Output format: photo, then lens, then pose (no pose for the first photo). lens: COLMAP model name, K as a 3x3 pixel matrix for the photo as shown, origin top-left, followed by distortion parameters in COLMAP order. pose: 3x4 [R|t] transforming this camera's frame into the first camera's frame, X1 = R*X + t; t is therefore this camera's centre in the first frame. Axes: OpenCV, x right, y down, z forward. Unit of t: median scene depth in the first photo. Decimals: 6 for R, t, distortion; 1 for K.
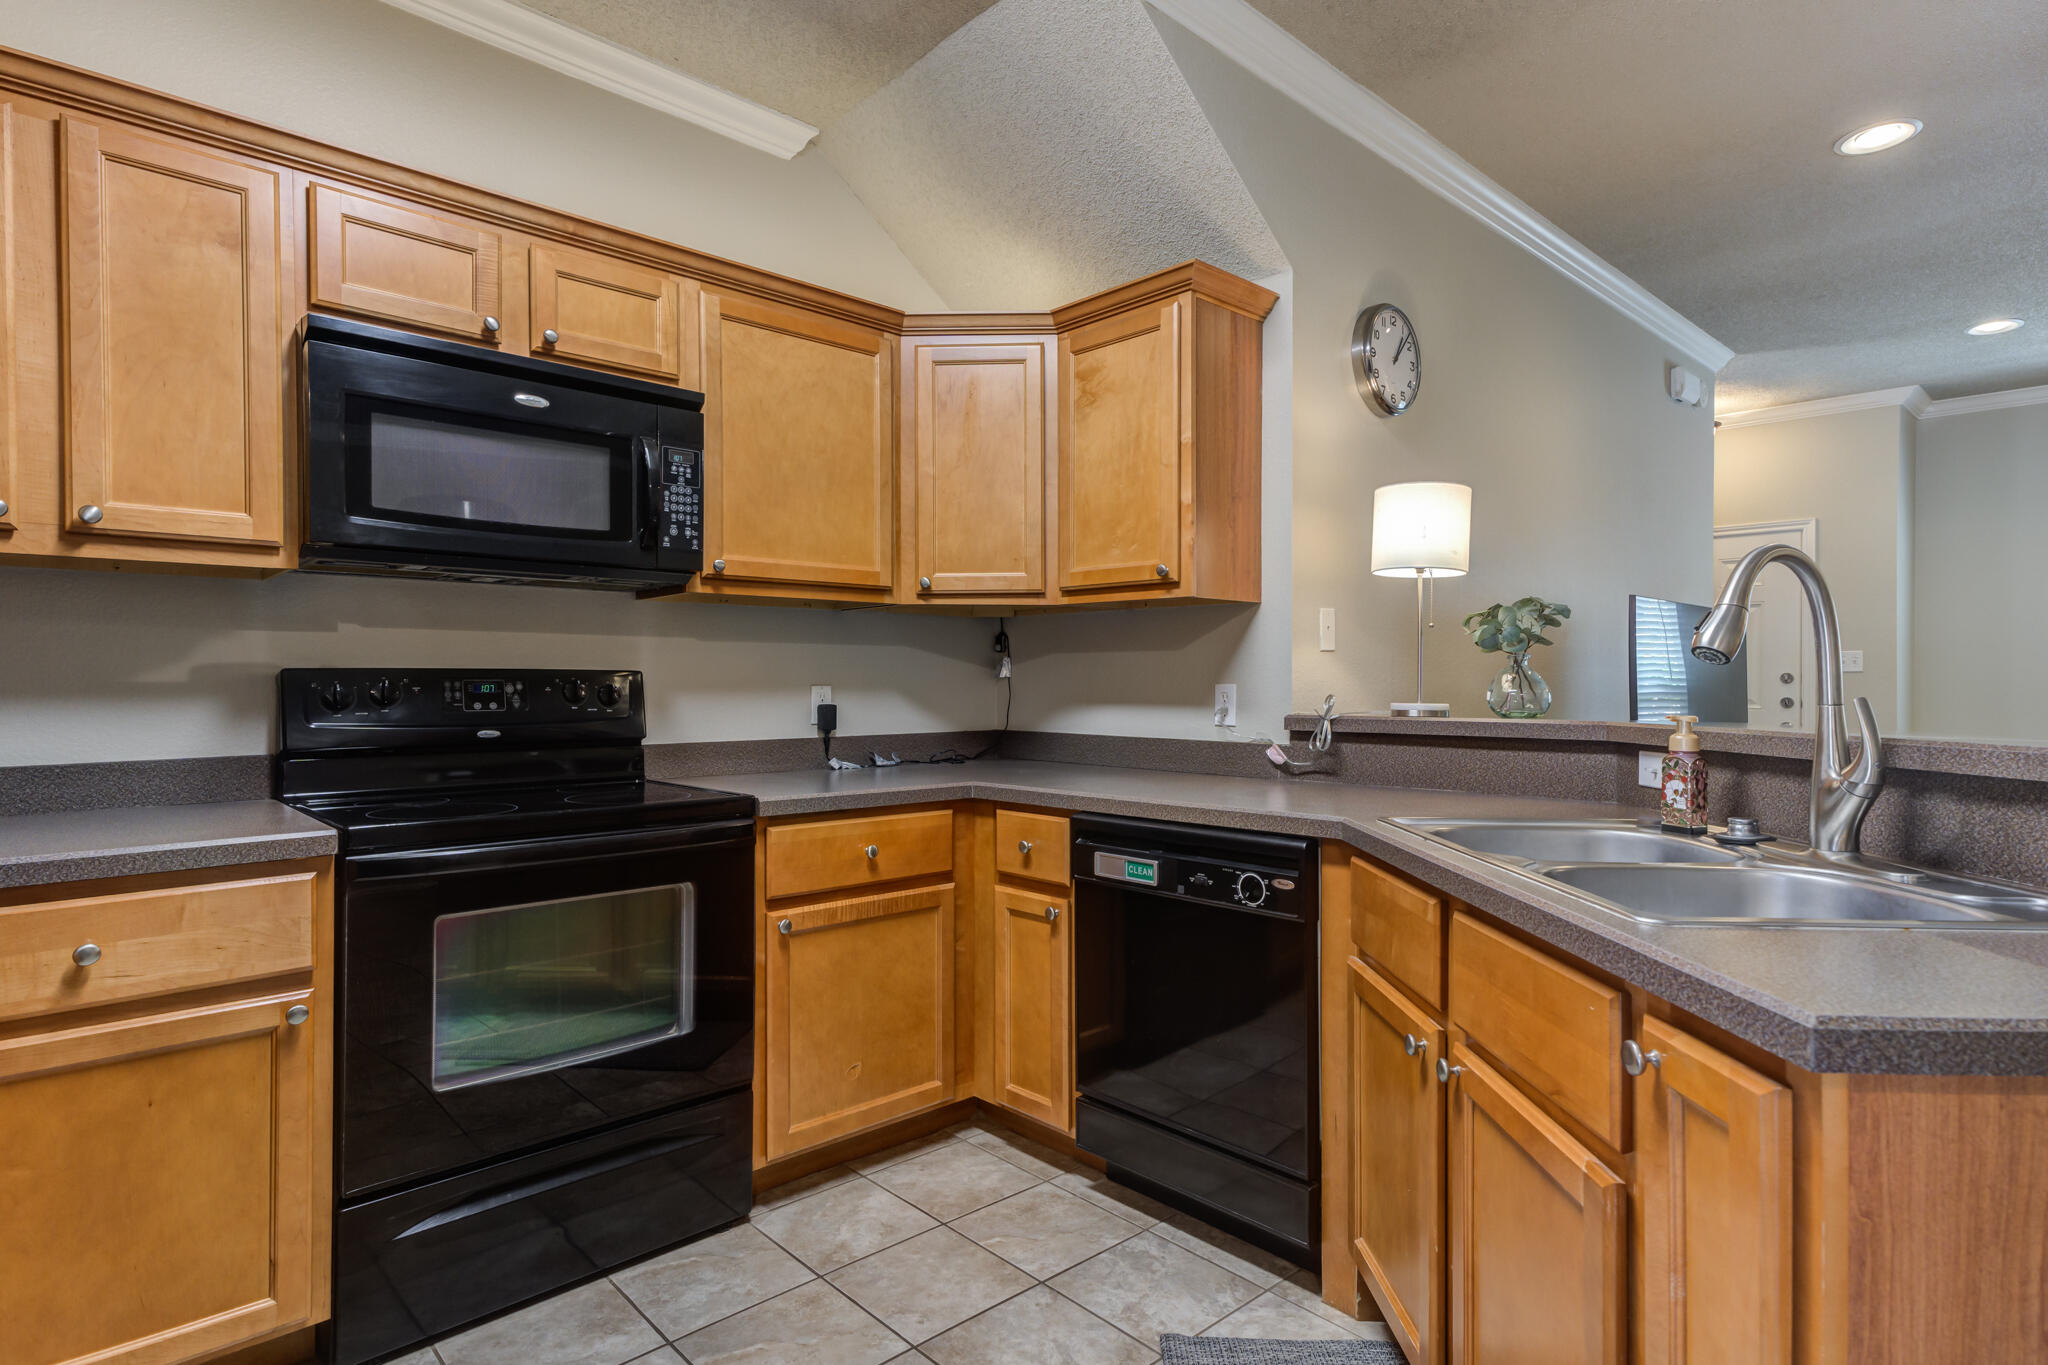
lens RADIAL K [[1068.0, 0, 1003.5], [0, 1068.0, 675.6], [0, 0, 1]] dist [0.025422, -0.000534]
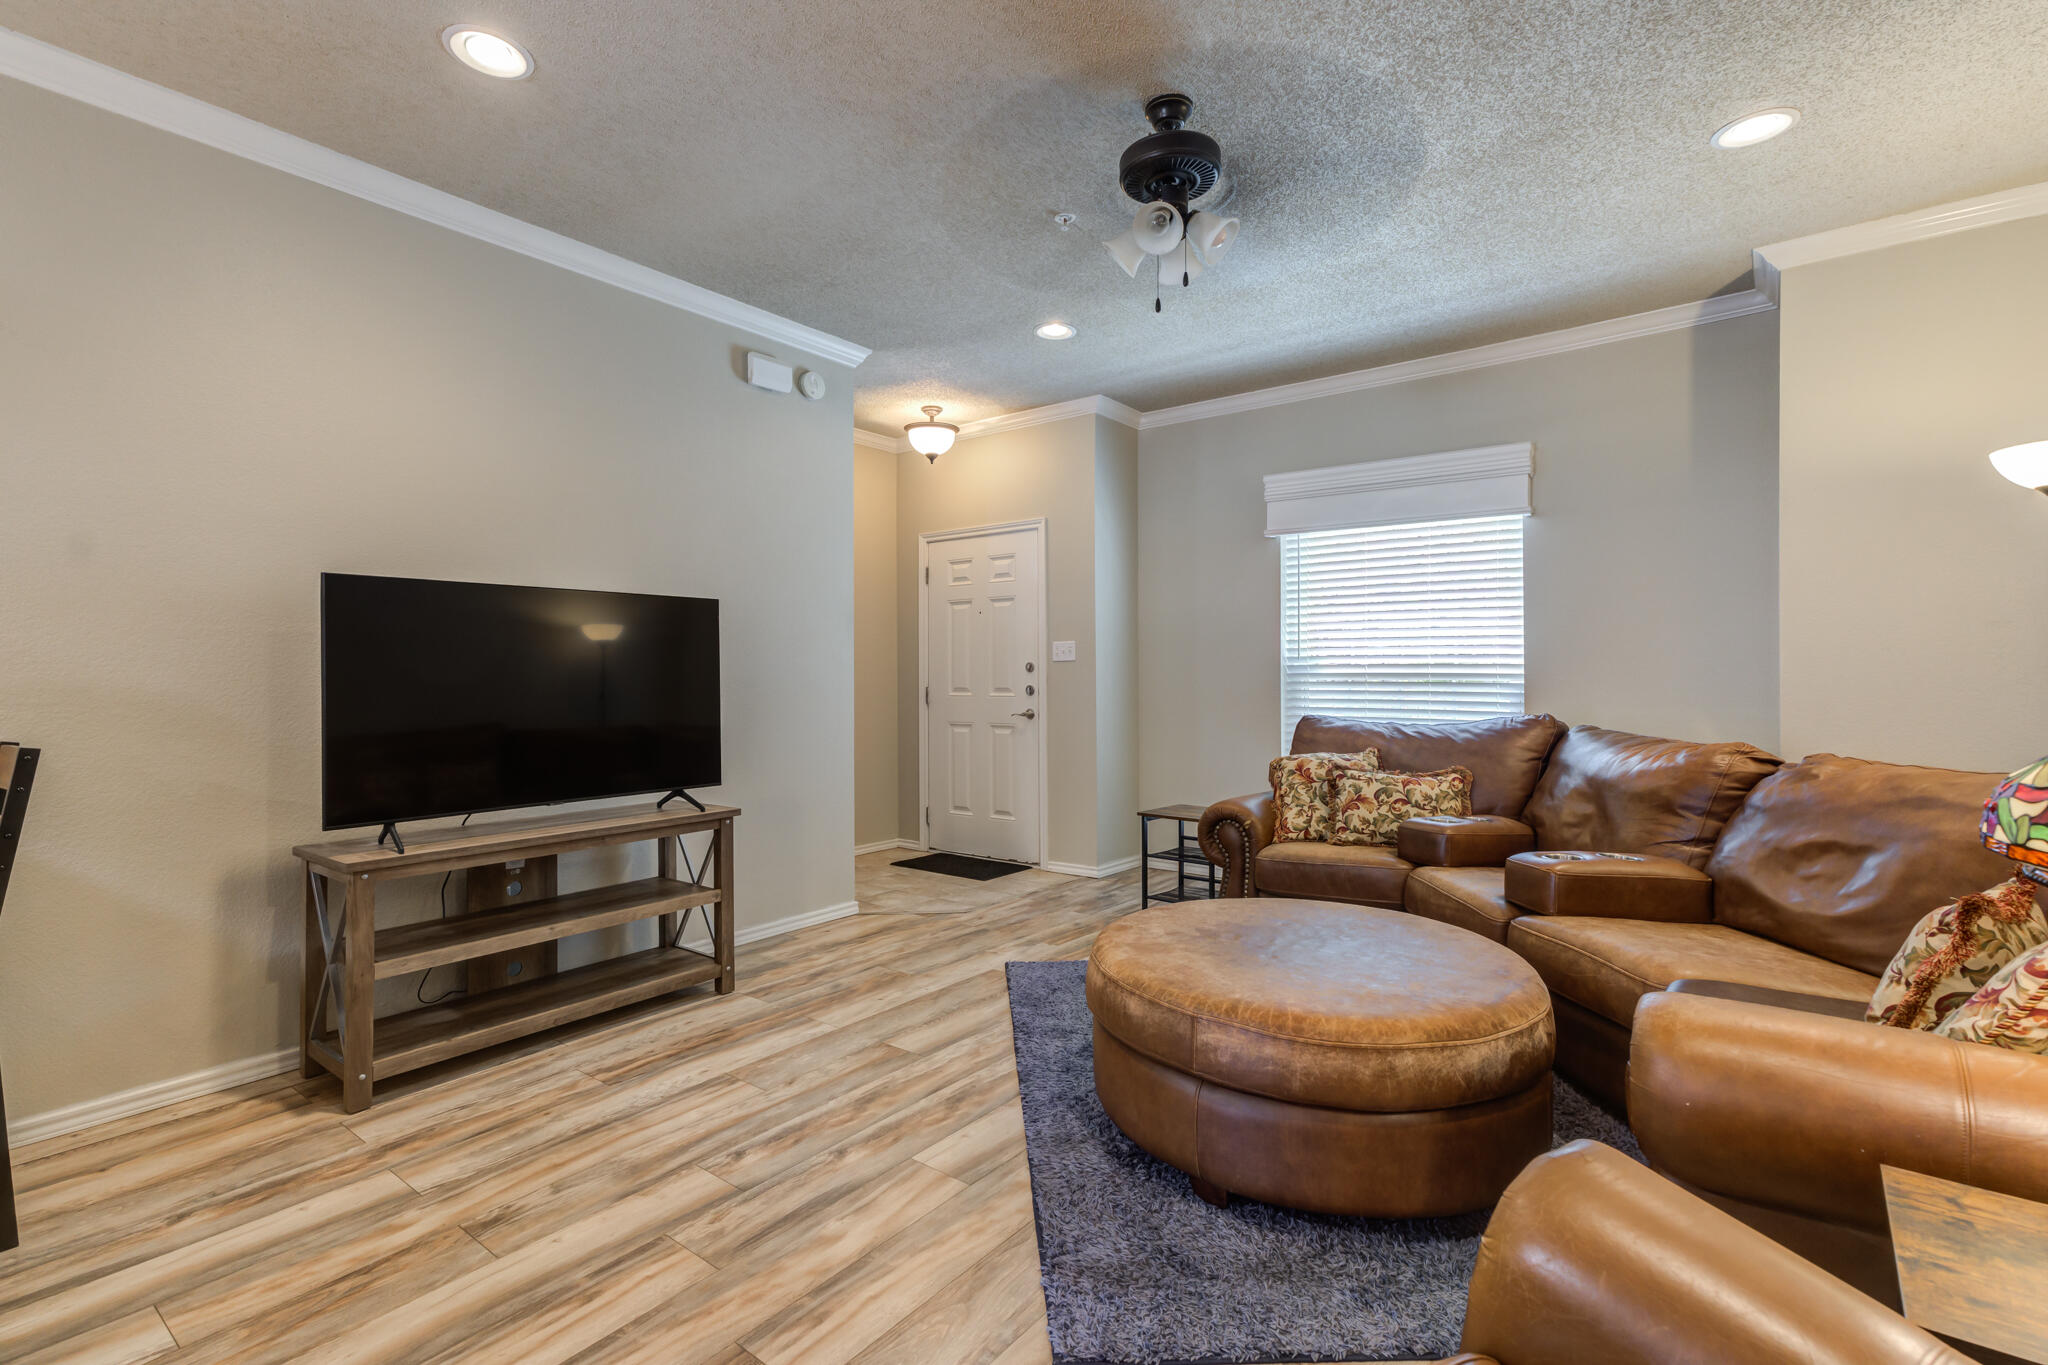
lens RADIAL K [[939.0, 0, 1023.7], [0, 939.0, 668.1], [0, 0, 1]] dist [0.020884, -0.005271]
pose [[0.985934, -0.008968, 0.166893, 1.381132], [0.009376, 0.999955, -0.001653, 0.011127], [-0.166870, 0.003195, 0.985974, 0.215926]]
